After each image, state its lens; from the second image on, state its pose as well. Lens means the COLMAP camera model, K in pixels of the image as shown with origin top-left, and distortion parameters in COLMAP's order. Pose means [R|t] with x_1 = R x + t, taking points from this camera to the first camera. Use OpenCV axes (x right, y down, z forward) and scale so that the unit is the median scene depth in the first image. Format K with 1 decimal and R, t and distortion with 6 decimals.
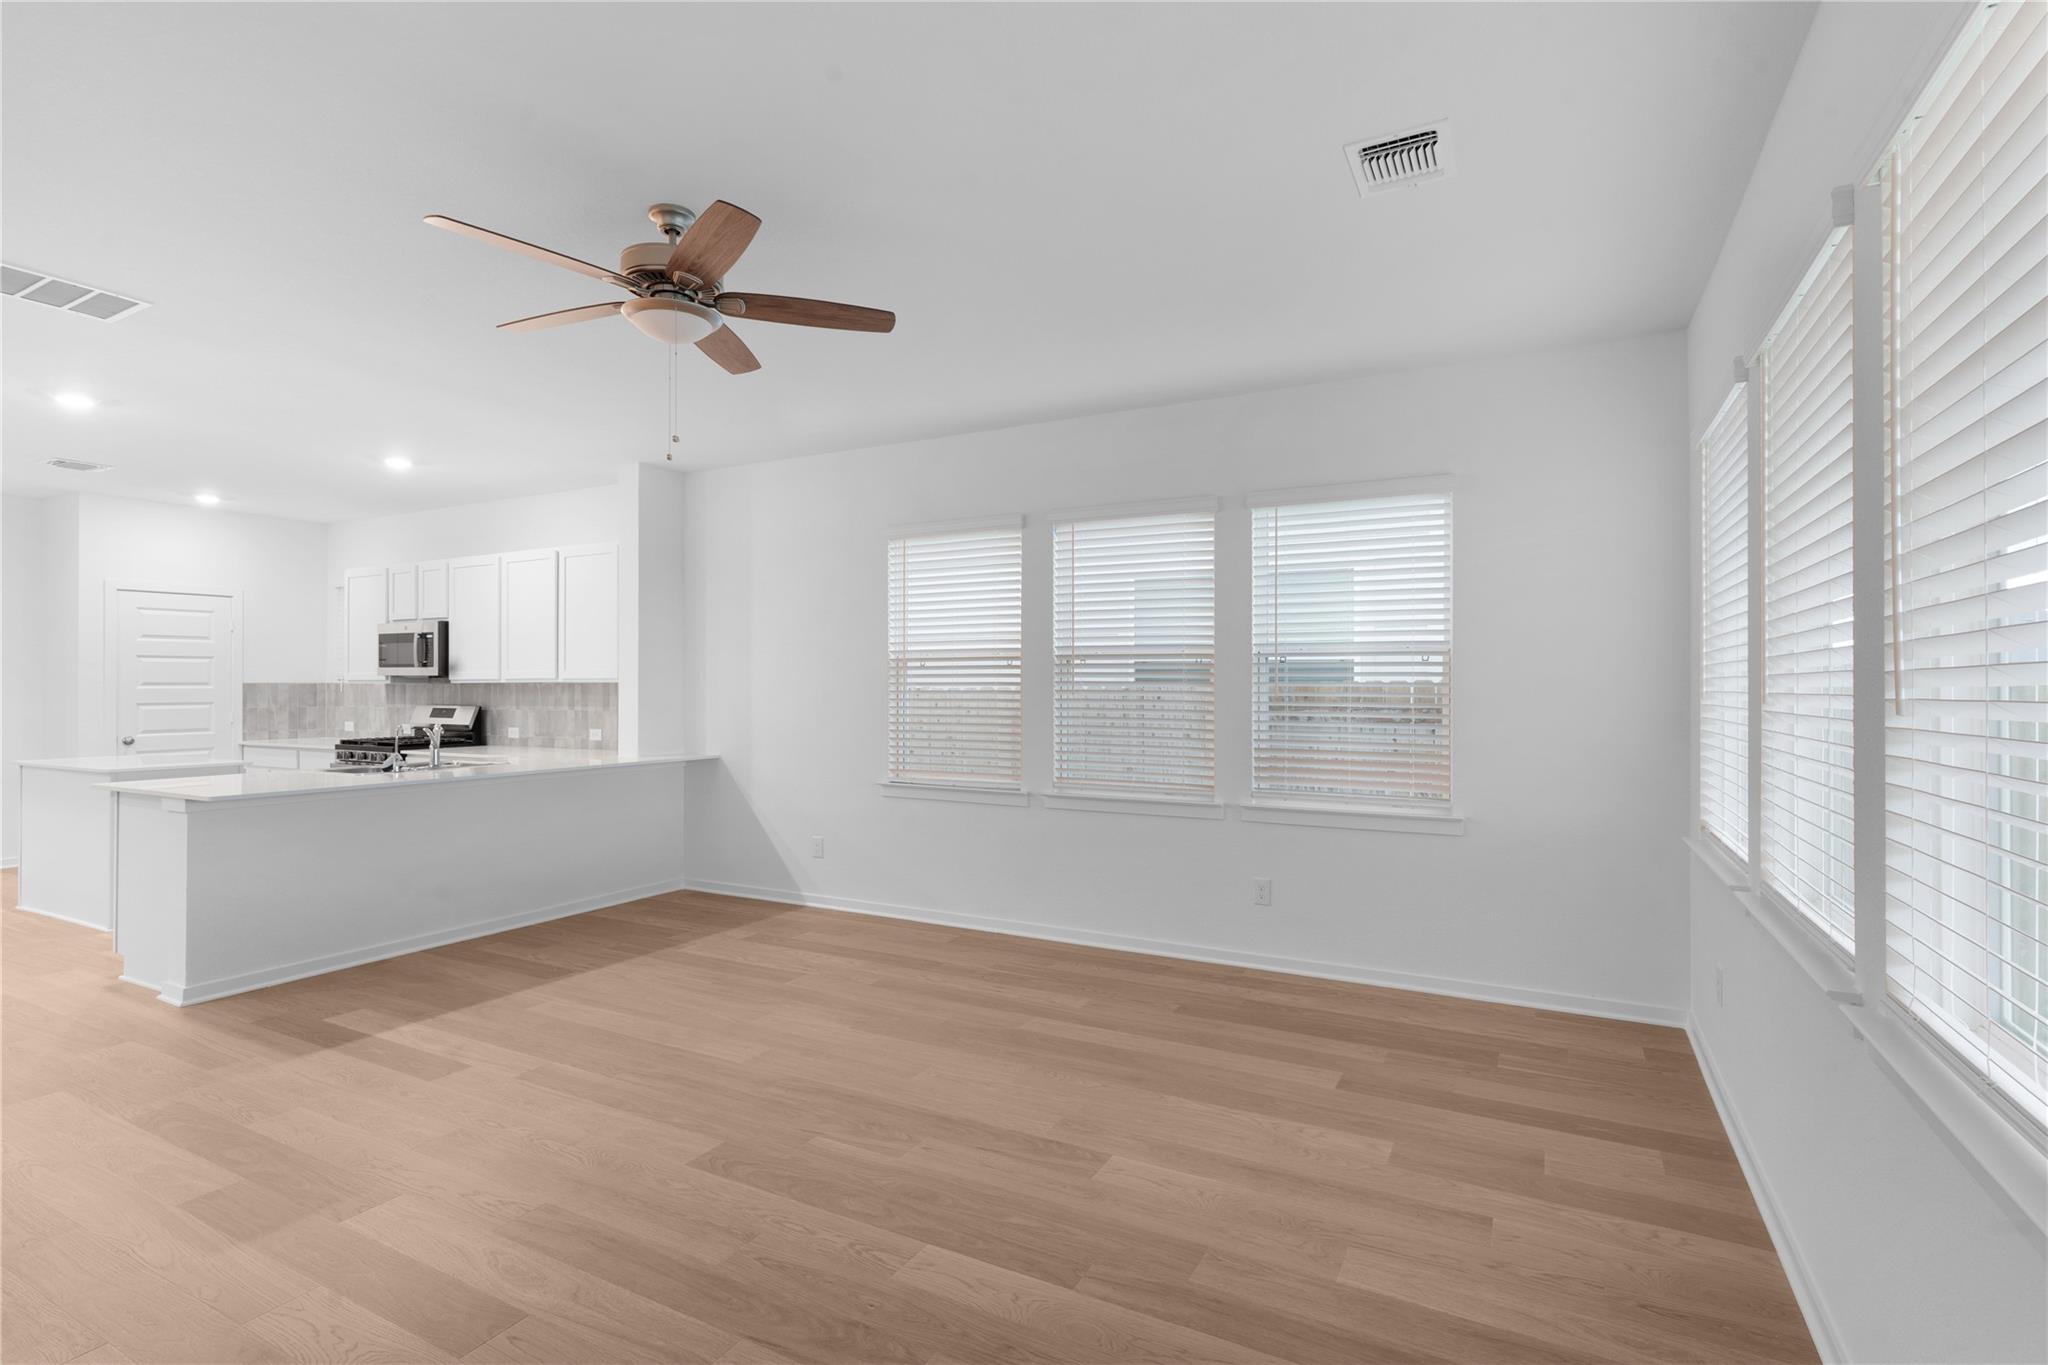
lens RADIAL K [[978.3, 0, 1014.2], [0, 978.3, 681.4], [0, 0, 1]] dist [0.002147, -0.000478]
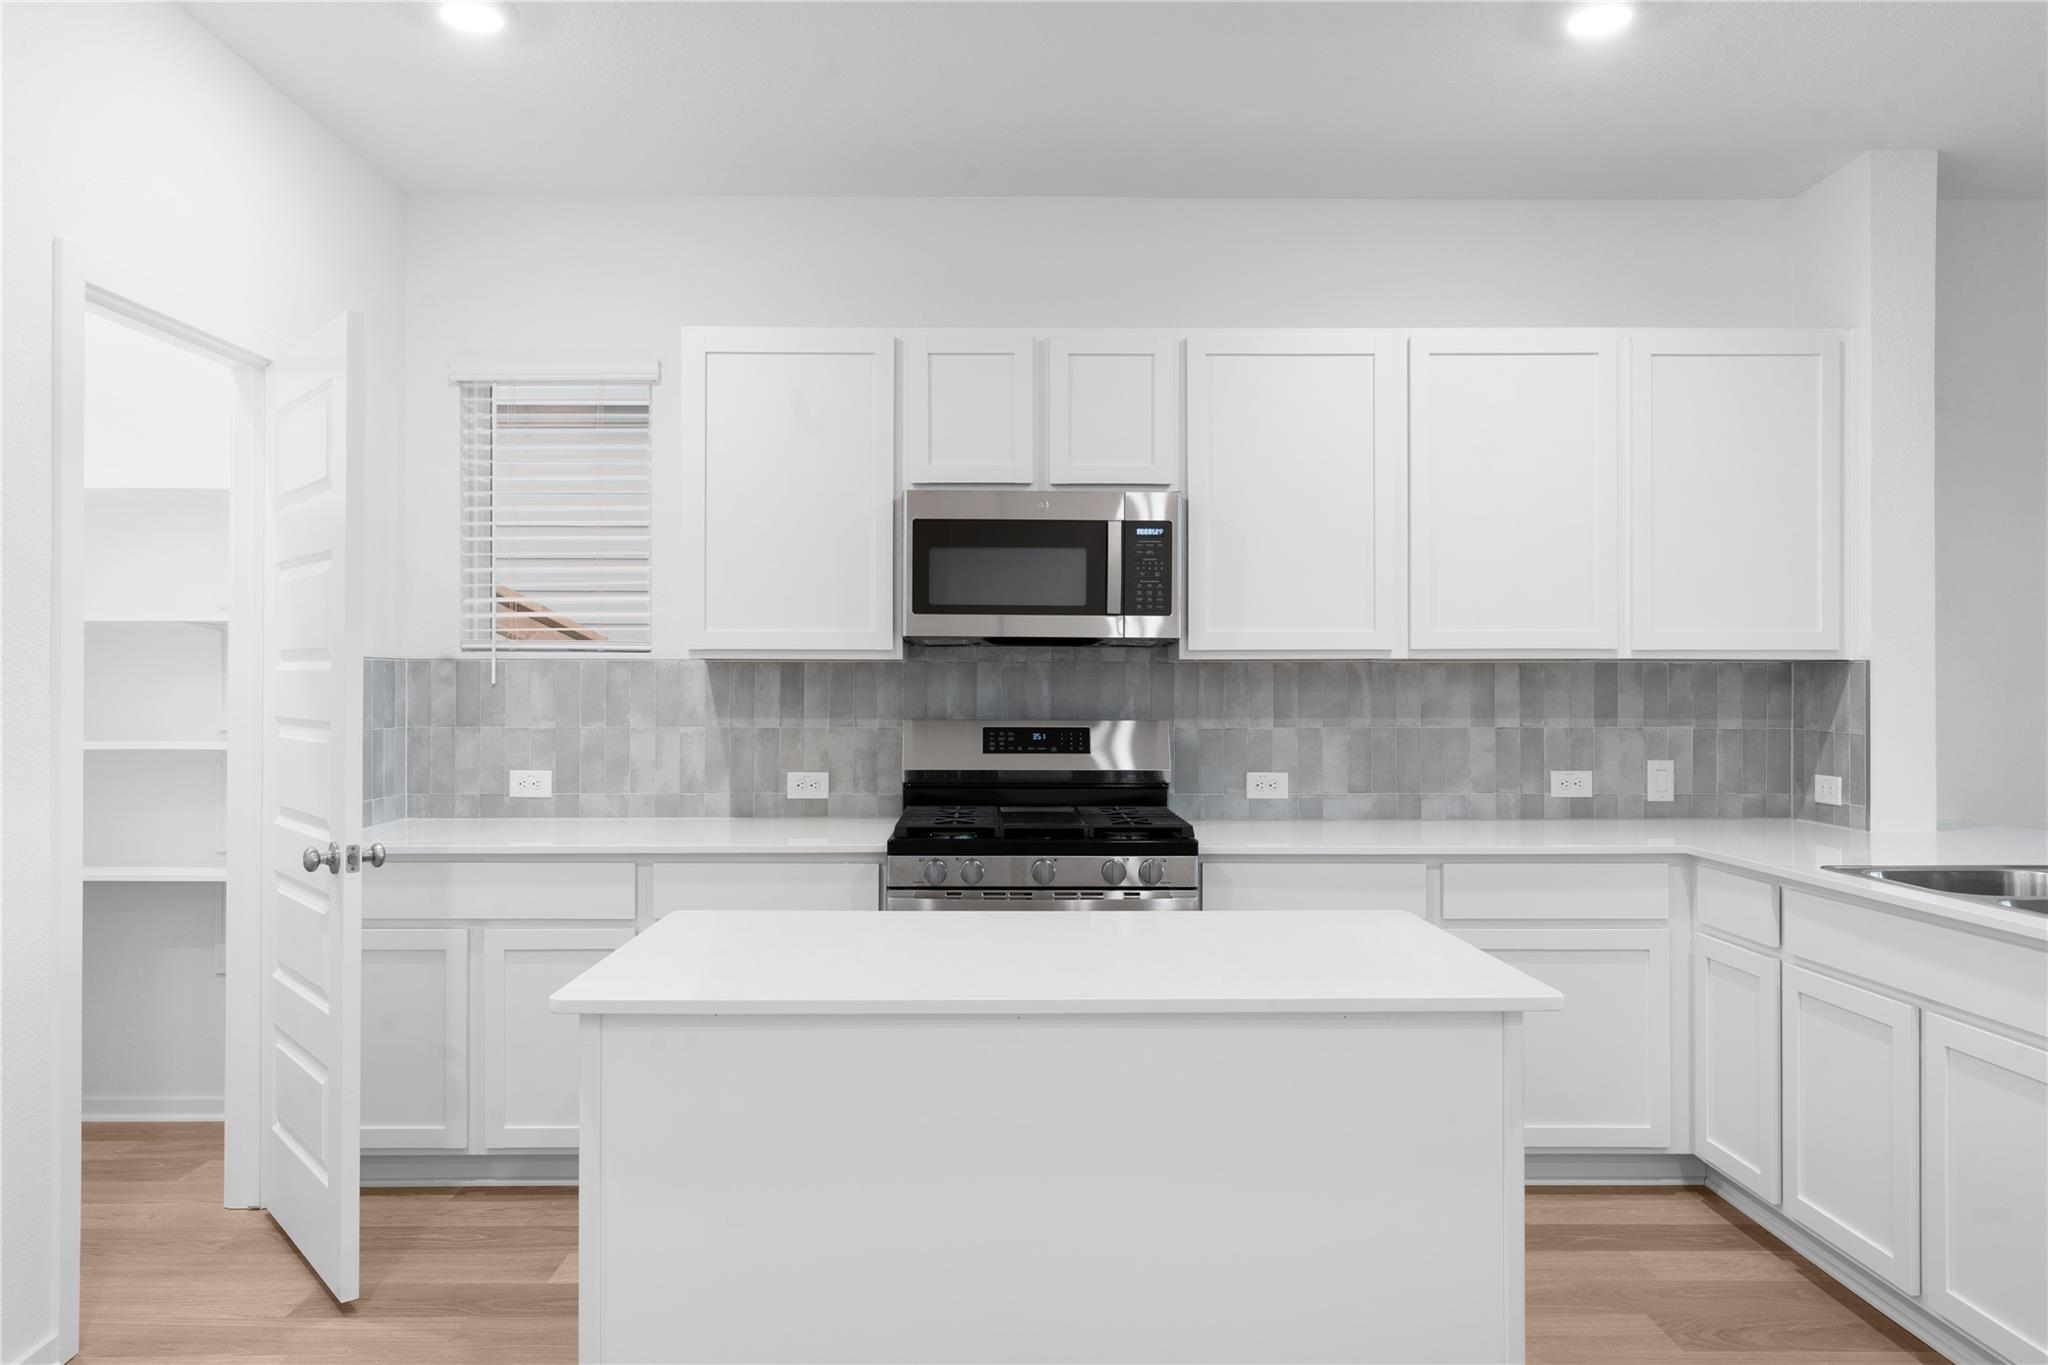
lens RADIAL K [[1386.1, 0, 1025.8], [0, 1386.1, 682.1], [0, 0, 1]] dist [0.002675, 0.003823]
pose [[0.864164, 0.003436, 0.503198, -0.896275], [-0.005220, 0.999984, 0.002136, 0.009745], [-0.503183, -0.004473, 0.864168, 0.574627]]
